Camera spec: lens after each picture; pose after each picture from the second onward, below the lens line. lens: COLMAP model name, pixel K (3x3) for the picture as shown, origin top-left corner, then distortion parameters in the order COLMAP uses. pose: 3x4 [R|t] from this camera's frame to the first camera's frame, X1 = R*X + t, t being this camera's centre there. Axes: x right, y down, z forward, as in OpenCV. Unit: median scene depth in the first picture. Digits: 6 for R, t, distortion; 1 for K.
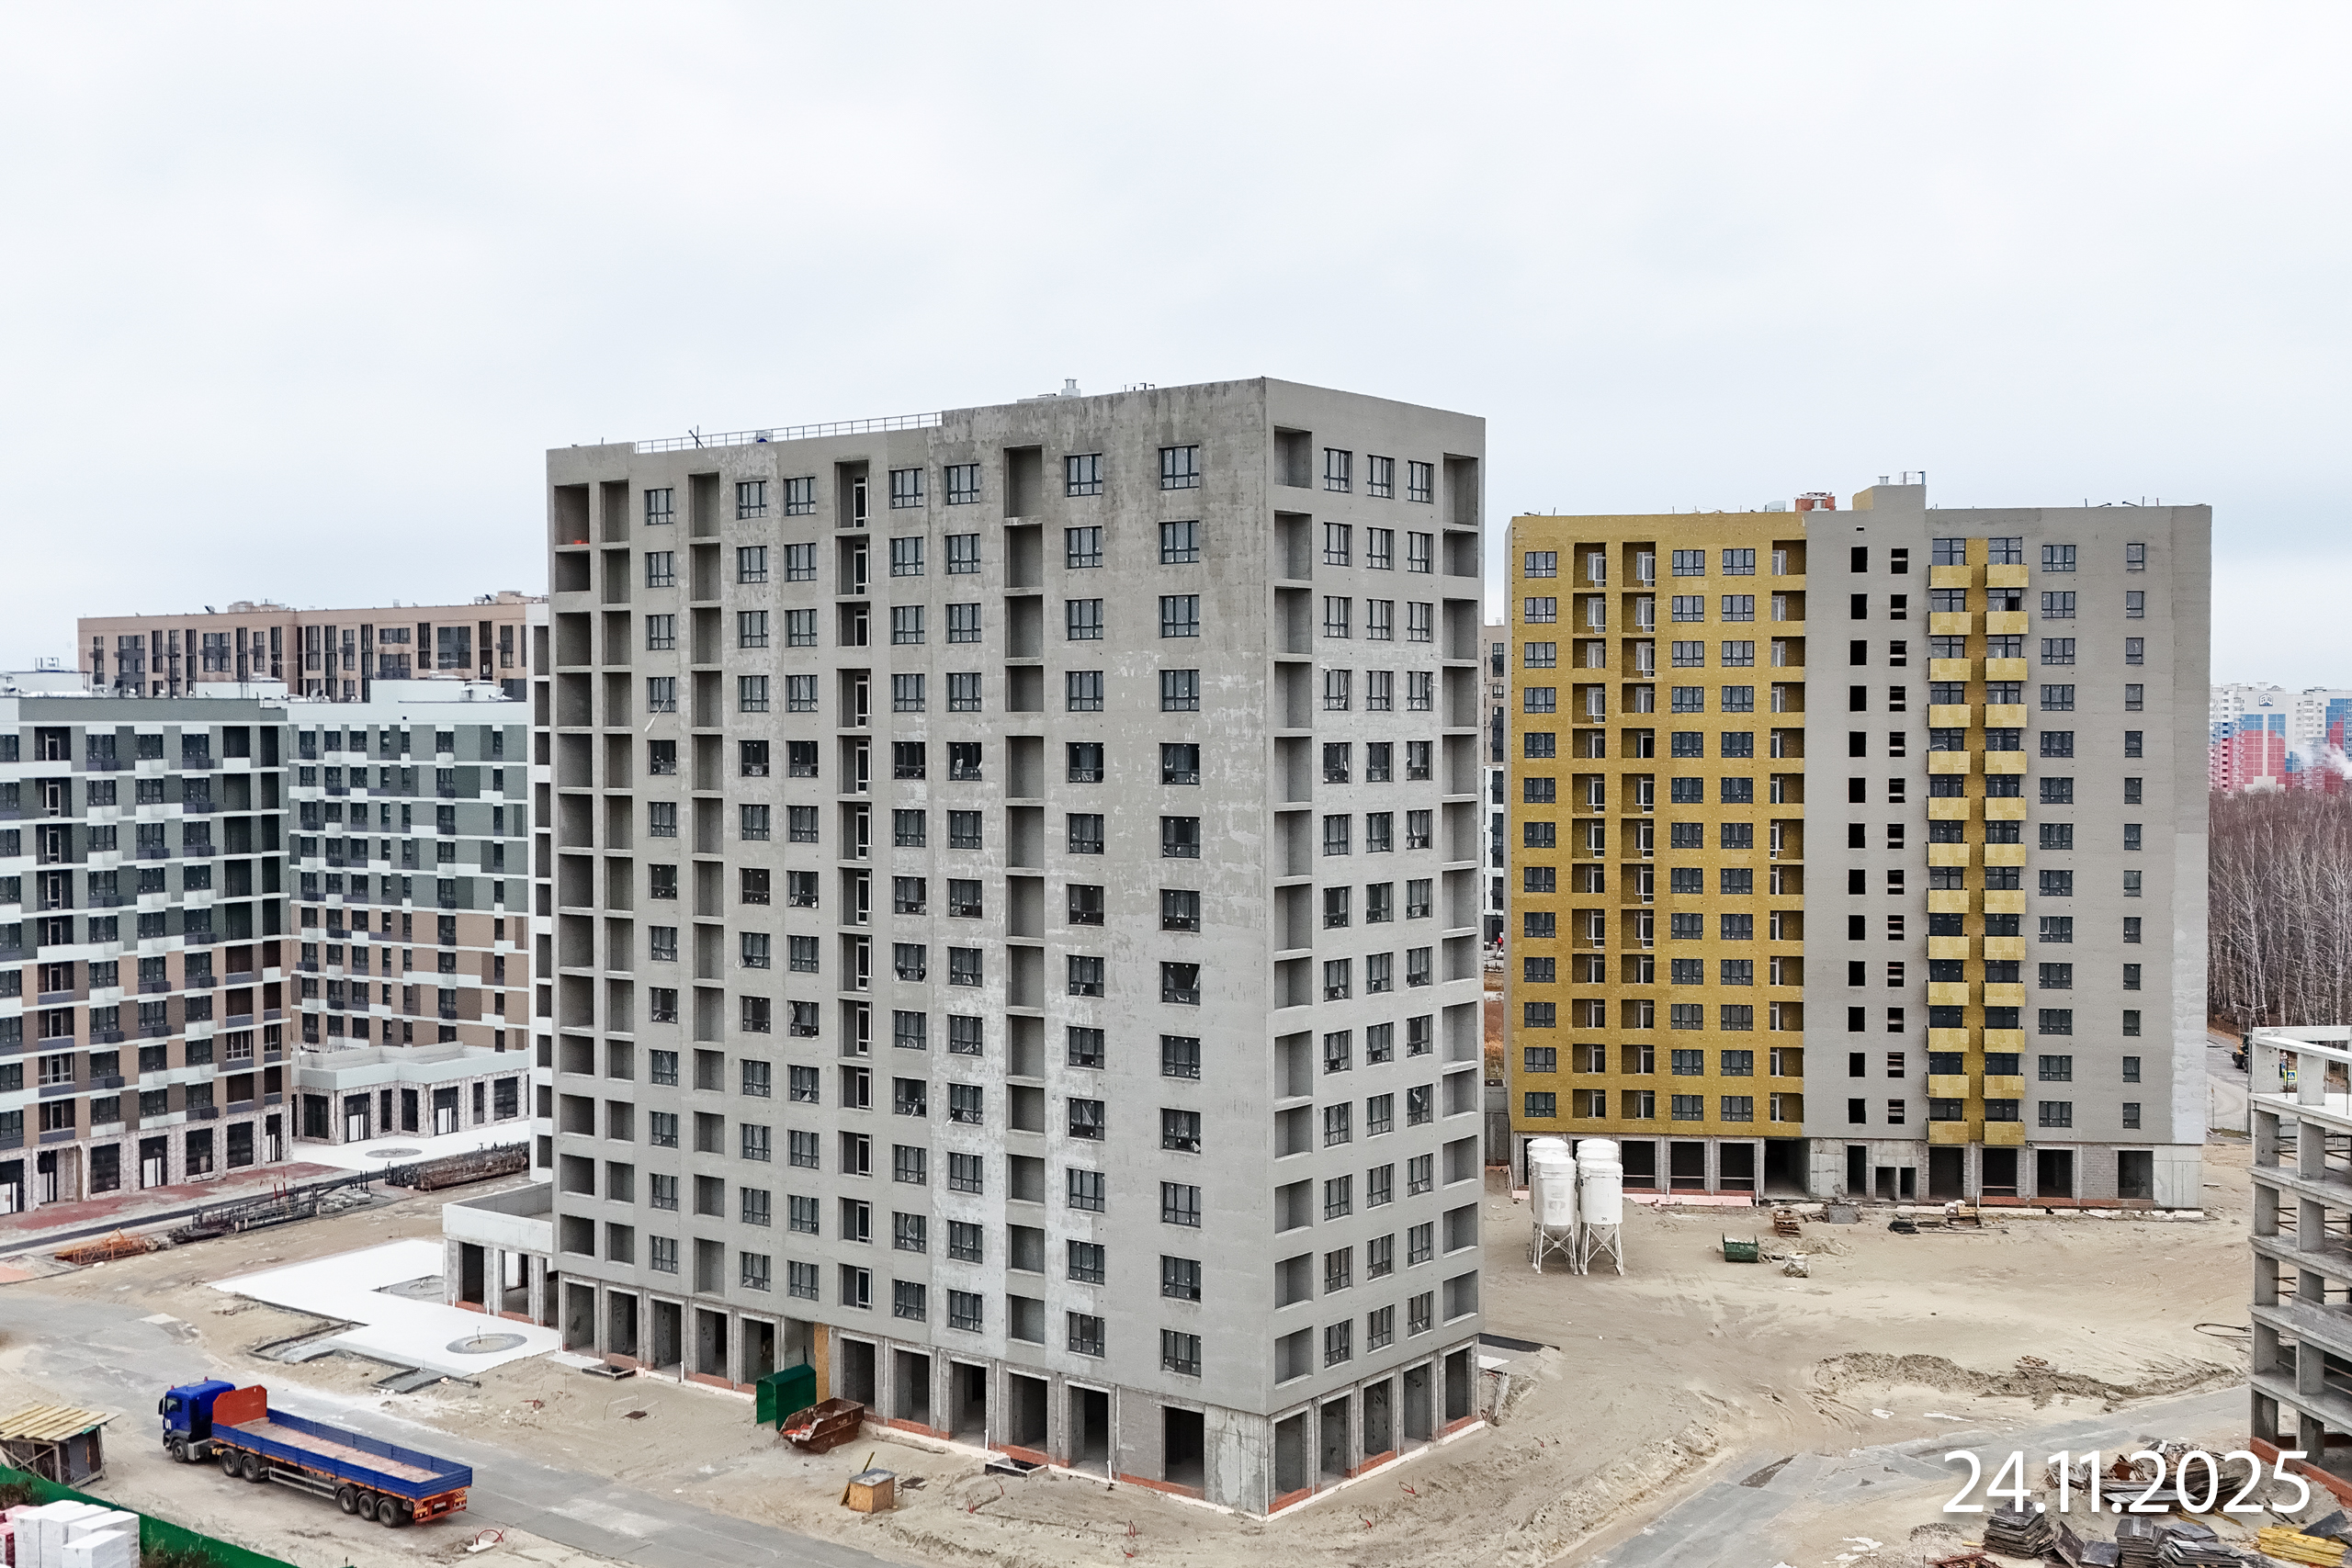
lens RADIAL K [[2380.0, 0, 1254.4], [0, 2380.0, 783.0], [0, 0, 1]] dist [0.041254, 0.000000]
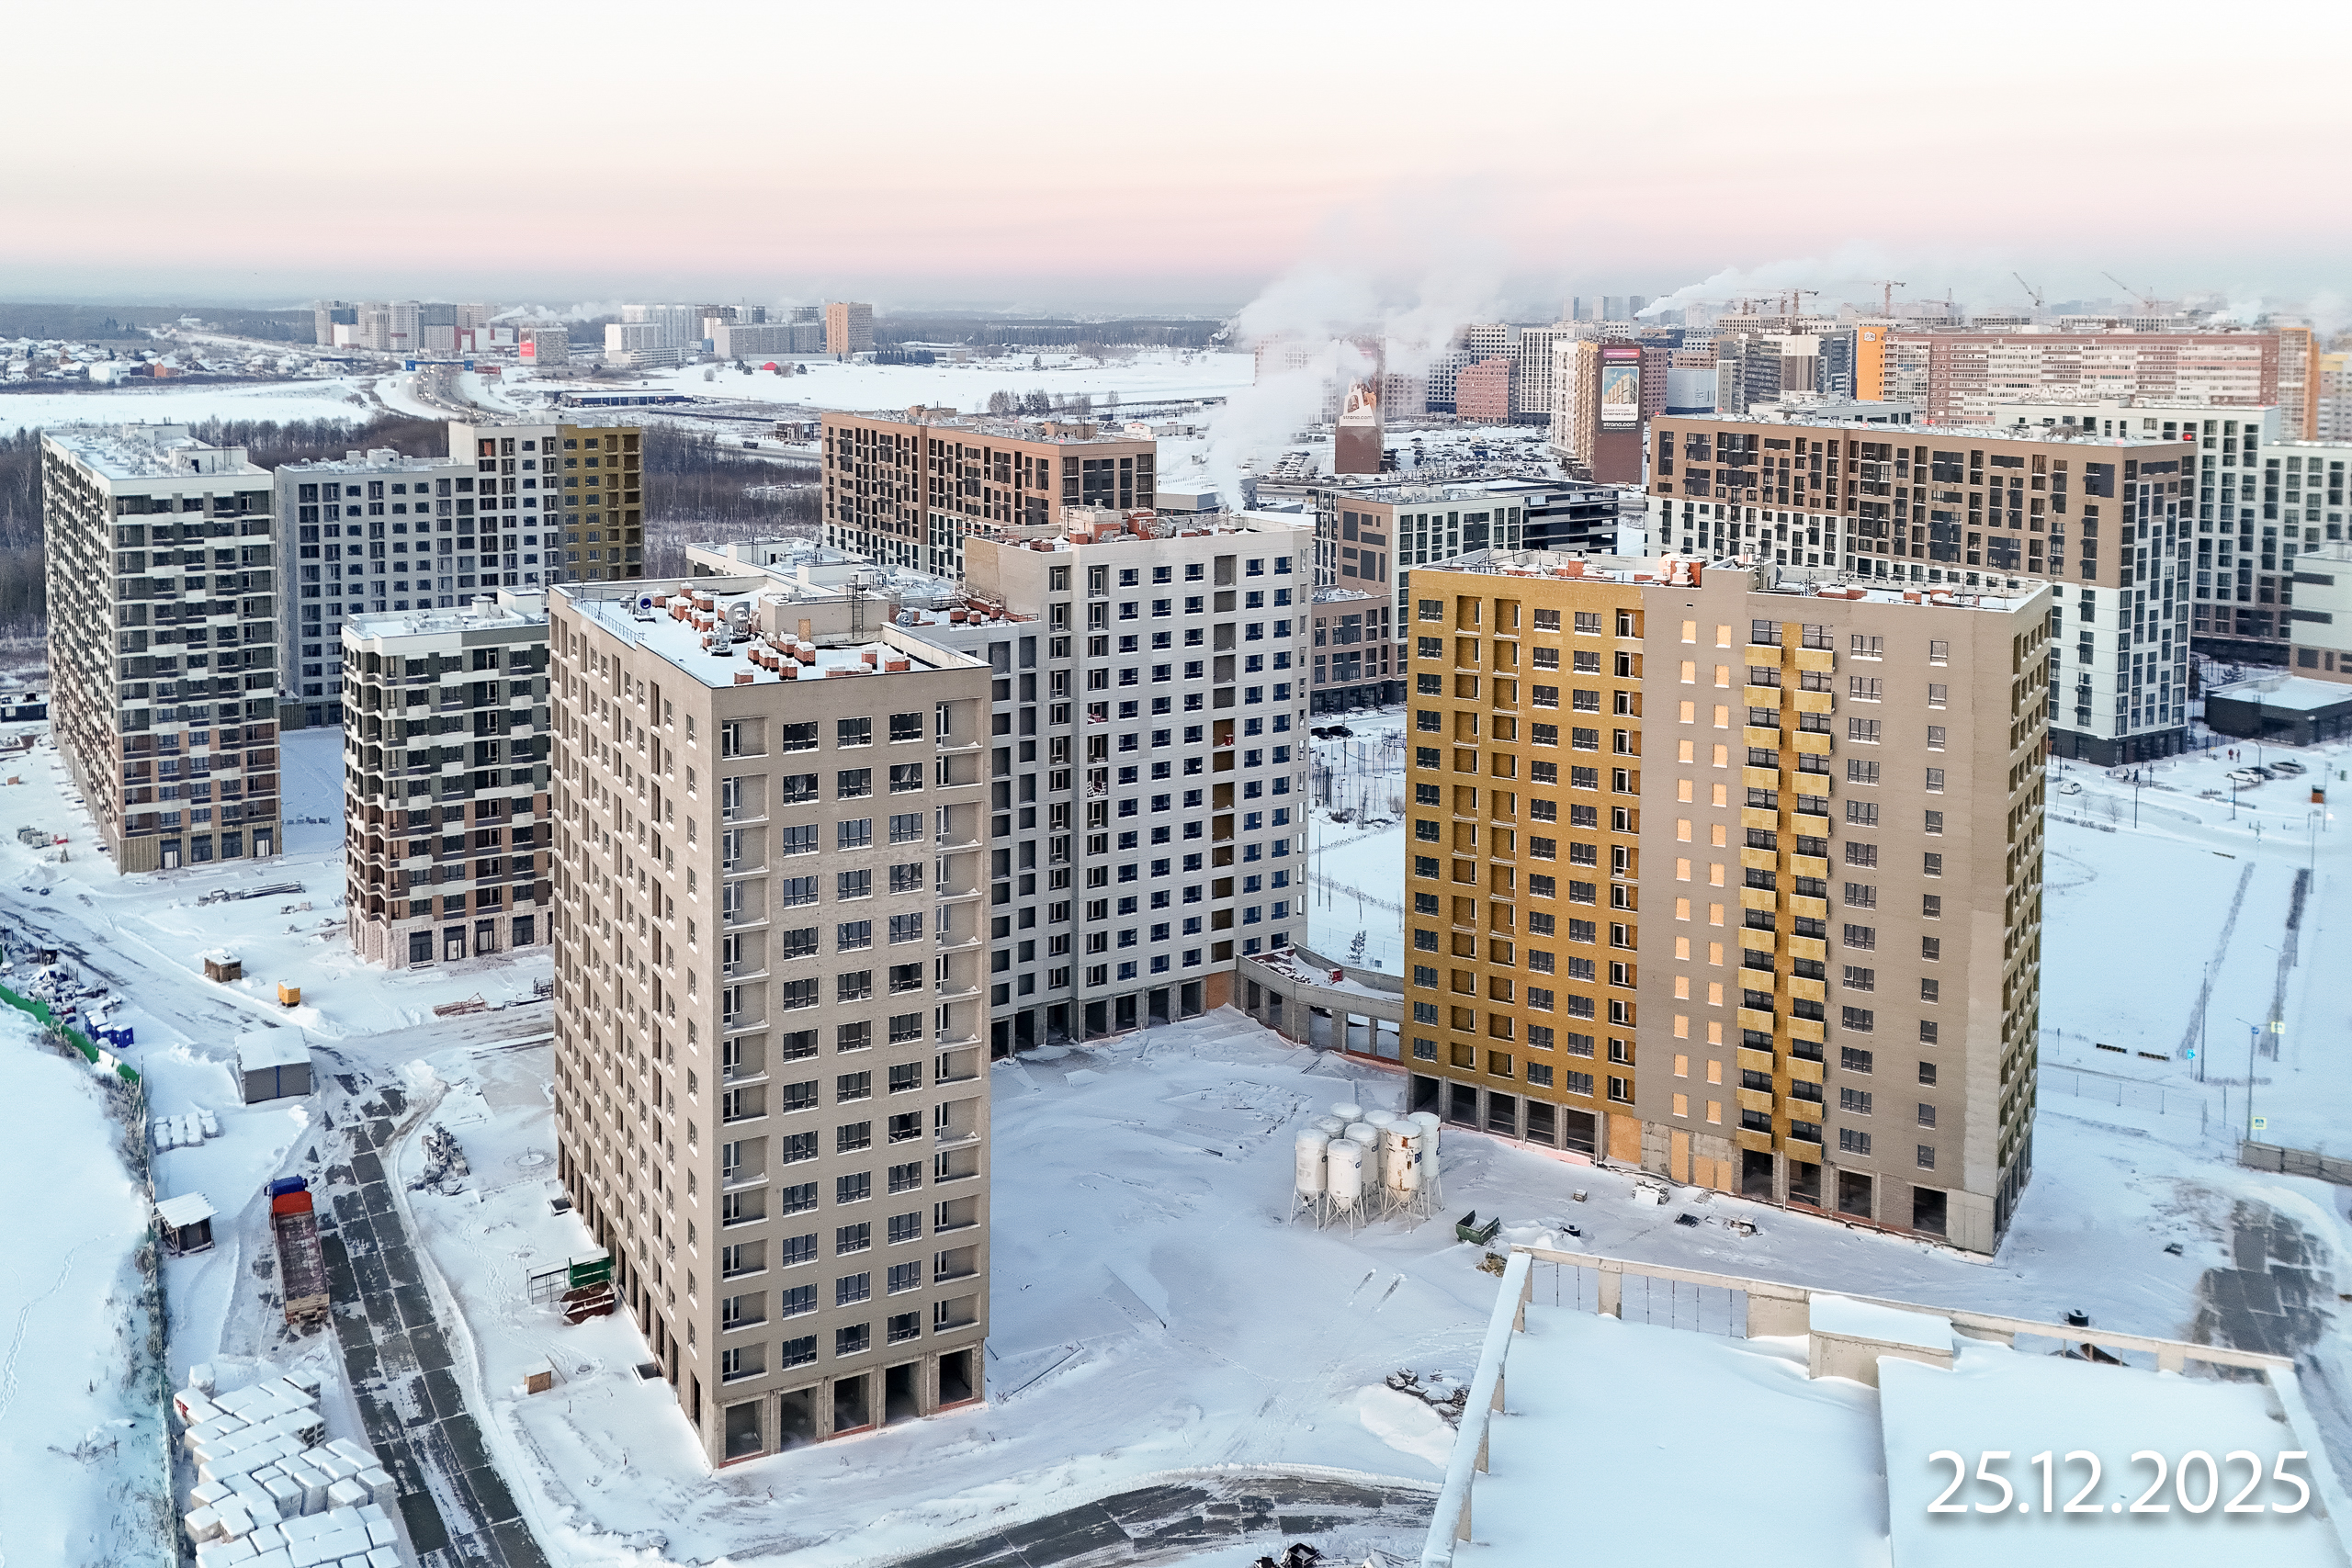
lens RADIAL K [[2041.2, 0, 1204.9], [0, 2041.2, 441.7], [0, 0, 1]] dist [0.037110, -0.009922]
pose [[0.900218, 0.044905, -0.433118, 0.525977], [-0.026545, 0.998478, 0.048347, -0.254760], [0.434630, -0.032025, 0.900040, 0.025077]]
